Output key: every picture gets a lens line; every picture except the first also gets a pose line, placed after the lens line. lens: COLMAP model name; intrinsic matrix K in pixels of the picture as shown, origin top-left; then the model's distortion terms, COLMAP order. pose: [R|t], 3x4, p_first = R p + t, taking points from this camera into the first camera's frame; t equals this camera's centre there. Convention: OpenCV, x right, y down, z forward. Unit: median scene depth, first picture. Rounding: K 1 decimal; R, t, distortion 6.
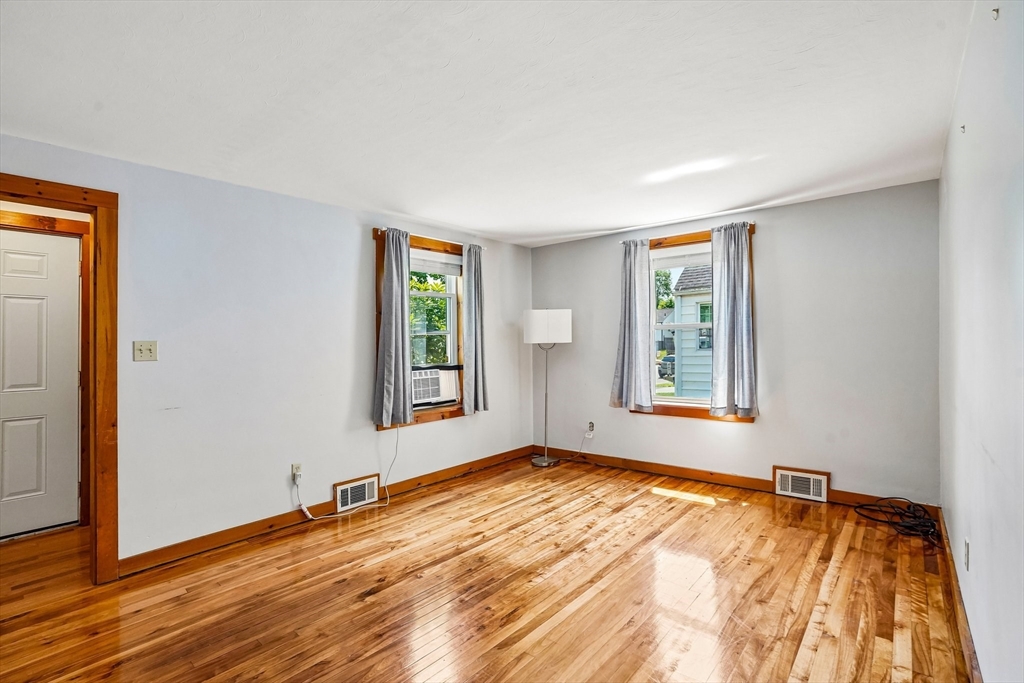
lens RADIAL K [[480.0, 0, 512.0], [0, 480.0, 341.5], [0, 0, 1]] dist [-0.037618, 0.017530]
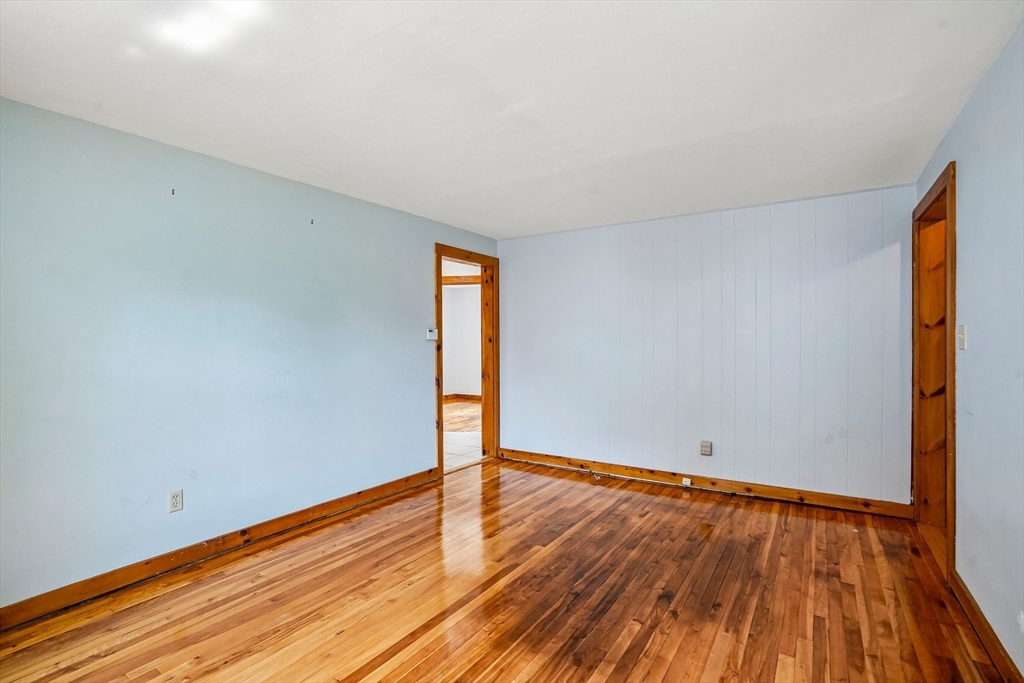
lens RADIAL K [[478.4, 0, 508.4], [0, 478.4, 339.8], [0, 0, 1]] dist [-0.070489, 0.029217]
pose [[-0.993732, 0.019580, -0.110062, 0.082056], [0.019885, 0.999801, -0.001676, 0.011468], [0.110007, -0.003854, -0.993923, 1.521502]]
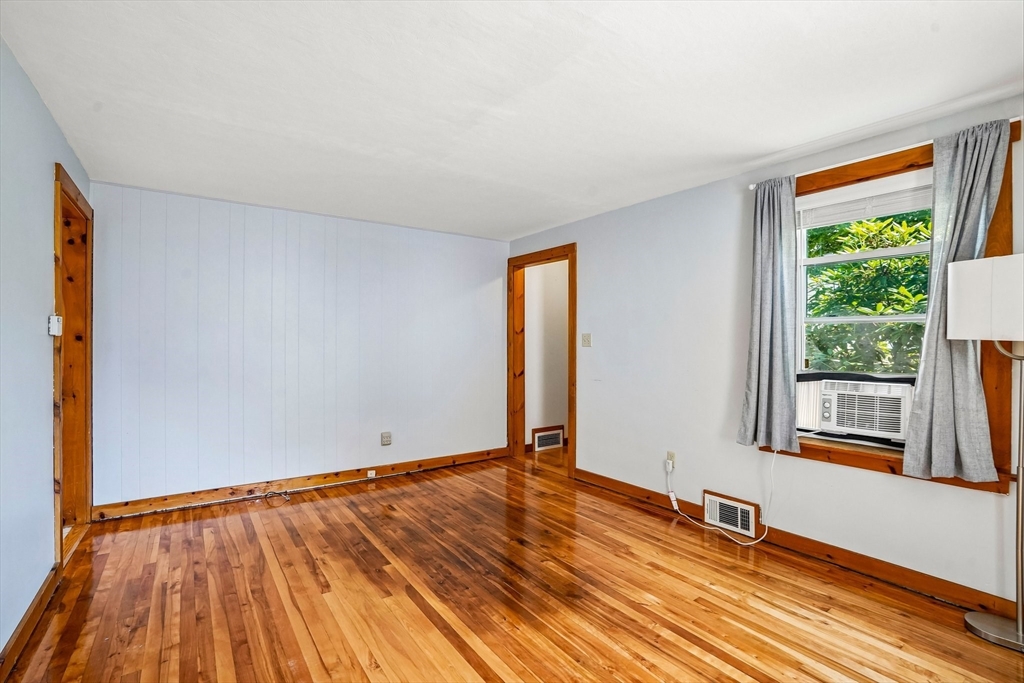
lens RADIAL K [[478.4, 0, 508.4], [0, 478.4, 339.8], [0, 0, 1]] dist [-0.070489, 0.029217]
pose [[-0.243389, 0.011635, -0.969859, 0.698129], [-0.000792, 0.999925, 0.012194, 0.000577], [0.969928, 0.003737, -0.243361, 1.008922]]
